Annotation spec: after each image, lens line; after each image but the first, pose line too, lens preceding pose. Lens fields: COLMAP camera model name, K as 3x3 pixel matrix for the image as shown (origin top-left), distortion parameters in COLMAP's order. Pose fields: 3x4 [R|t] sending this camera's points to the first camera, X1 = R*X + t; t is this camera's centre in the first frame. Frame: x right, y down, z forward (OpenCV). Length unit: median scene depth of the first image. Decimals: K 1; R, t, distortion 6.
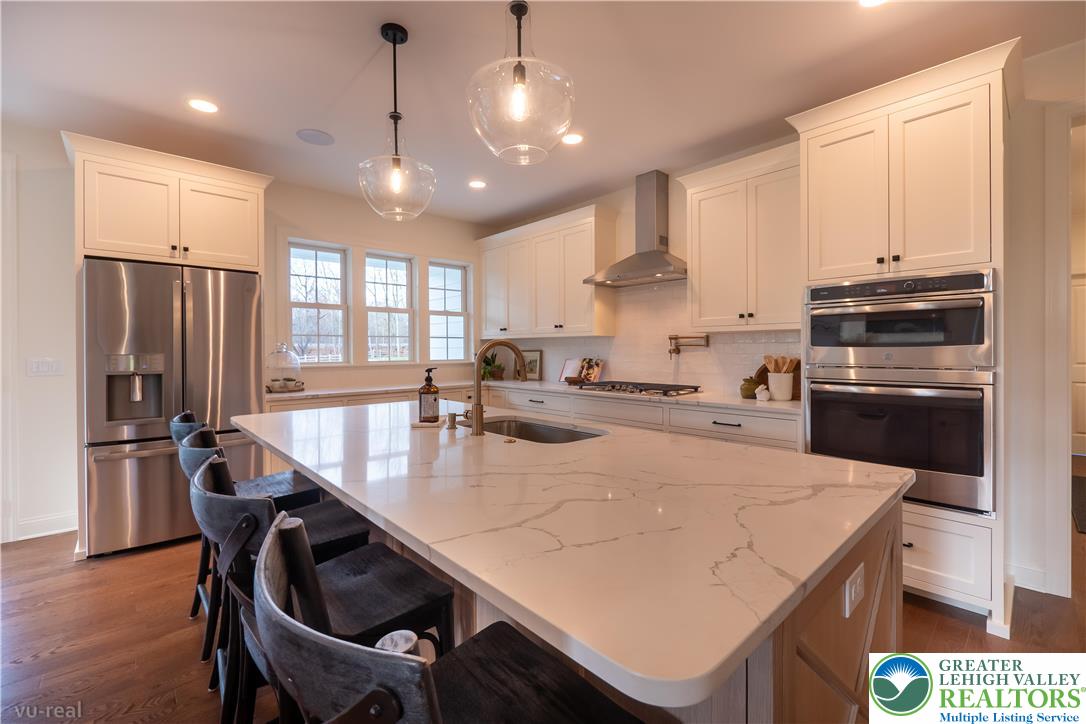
lens RADIAL K [[460.1, 0, 539.5], [0, 460.1, 352.0], [0, 0, 1]] dist [-0.004304, -0.000003]
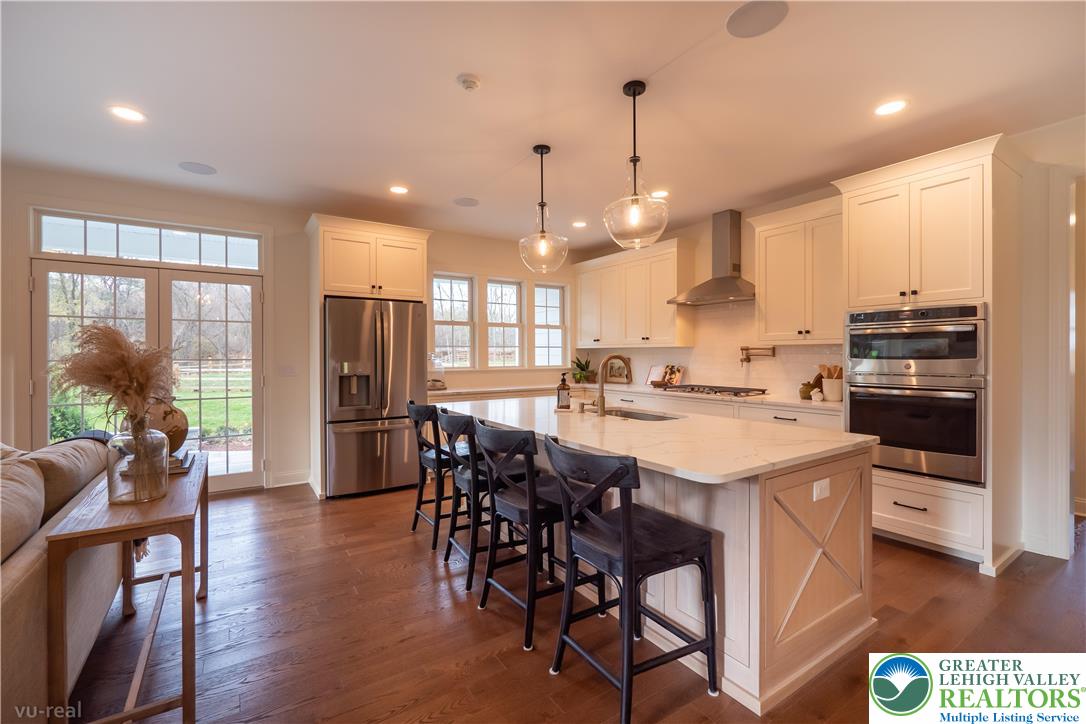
lens RADIAL K [[471.0, 0, 543.9], [0, 471.0, 358.4], [0, 0, 1]] dist [-0.001638, 0.000429]
pose [[0.989052, 0.003283, -0.147532, -0.047408], [-0.002634, 0.999986, 0.004589, -0.011001], [0.147545, -0.004150, 0.989047, -0.306001]]
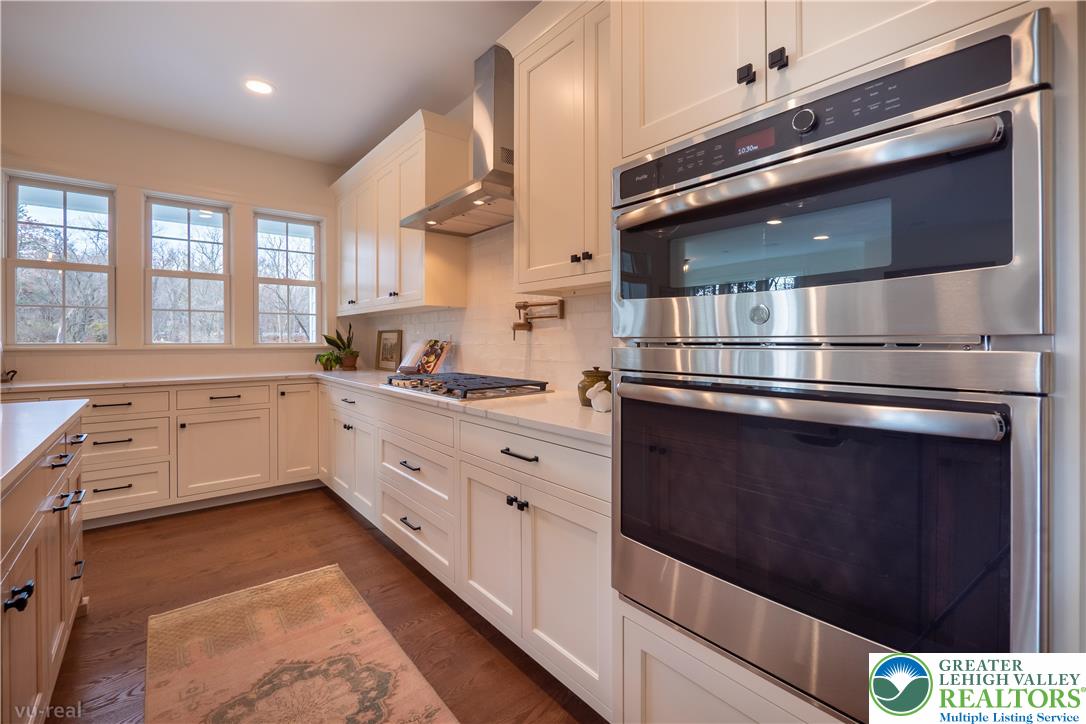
lens RADIAL K [[471.0, 0, 533.9], [0, 471.0, 340.8], [0, 0, 1]] dist [-0.002876, -0.000485]
pose [[0.998265, 0.003218, -0.058786, 0.365924], [-0.003393, 0.999990, -0.002880, 0.020753], [0.058776, 0.003074, 0.998266, 0.364989]]
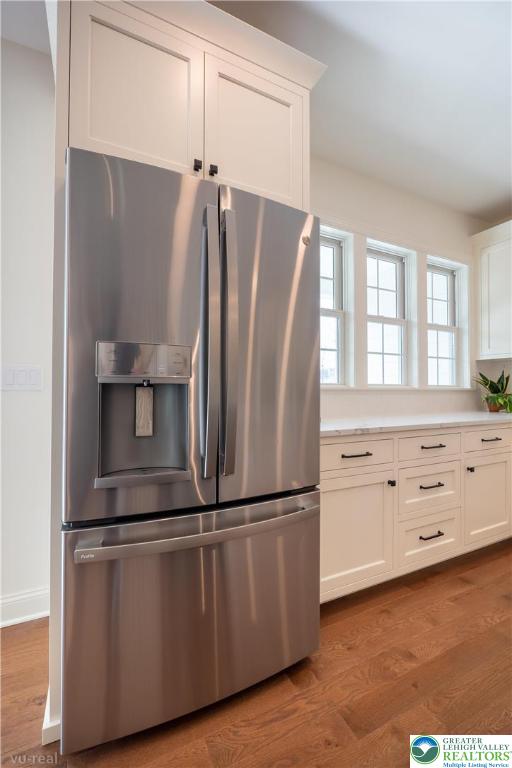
lens RADIAL K [[347.2, 0, 256.0], [0, 347.2, 384.0], [0, 0, 1]] dist [0.025592, -0.000116]
pose [[0.962898, -0.000023, -0.269865, -0.493848], [-0.004732, 0.999845, -0.016969, 0.039387], [0.269824, 0.017617, 0.962749, 0.493869]]
